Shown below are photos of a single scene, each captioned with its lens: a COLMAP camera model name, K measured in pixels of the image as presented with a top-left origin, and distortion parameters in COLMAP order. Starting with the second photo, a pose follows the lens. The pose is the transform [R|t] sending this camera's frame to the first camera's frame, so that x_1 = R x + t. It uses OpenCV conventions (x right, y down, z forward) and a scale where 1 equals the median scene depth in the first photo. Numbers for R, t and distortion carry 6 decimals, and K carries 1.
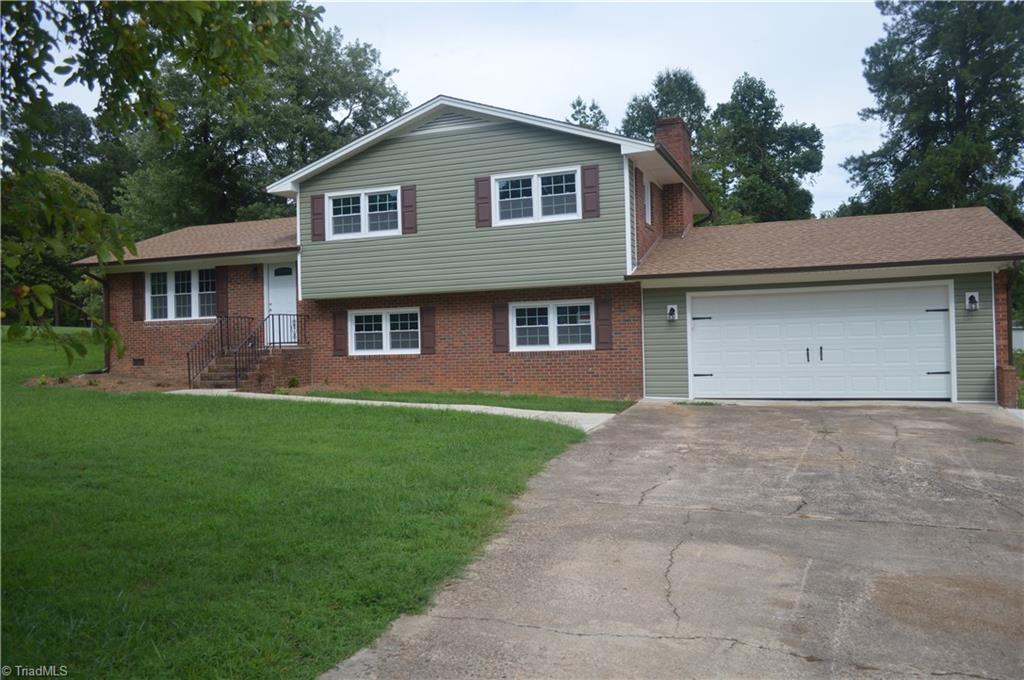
lens RADIAL K [[801.3, 0, 514.0], [0, 801.3, 336.4], [0, 0, 1]] dist [-0.024627, 0.009707]
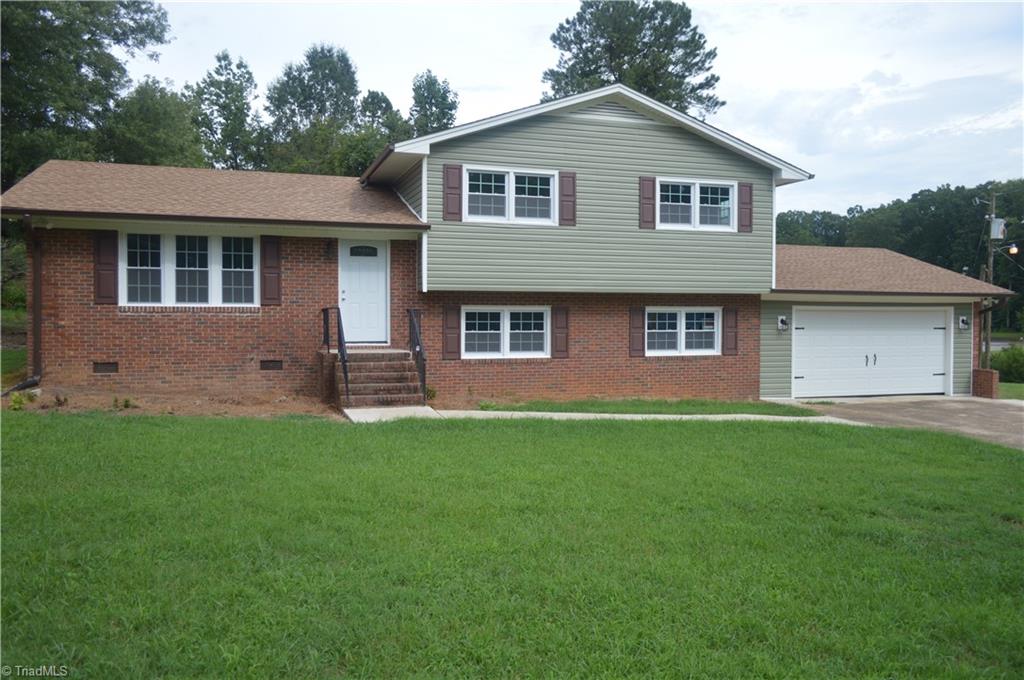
lens RADIAL K [[801.3, 0, 512.4], [0, 801.3, 340.9], [0, 0, 1]] dist [-0.024627, 0.009707]
pose [[0.779606, 0.009546, 0.626198, -0.722764], [-0.029275, 0.999346, 0.021213, -0.015355], [-0.625586, -0.034870, 0.779375, 0.320402]]
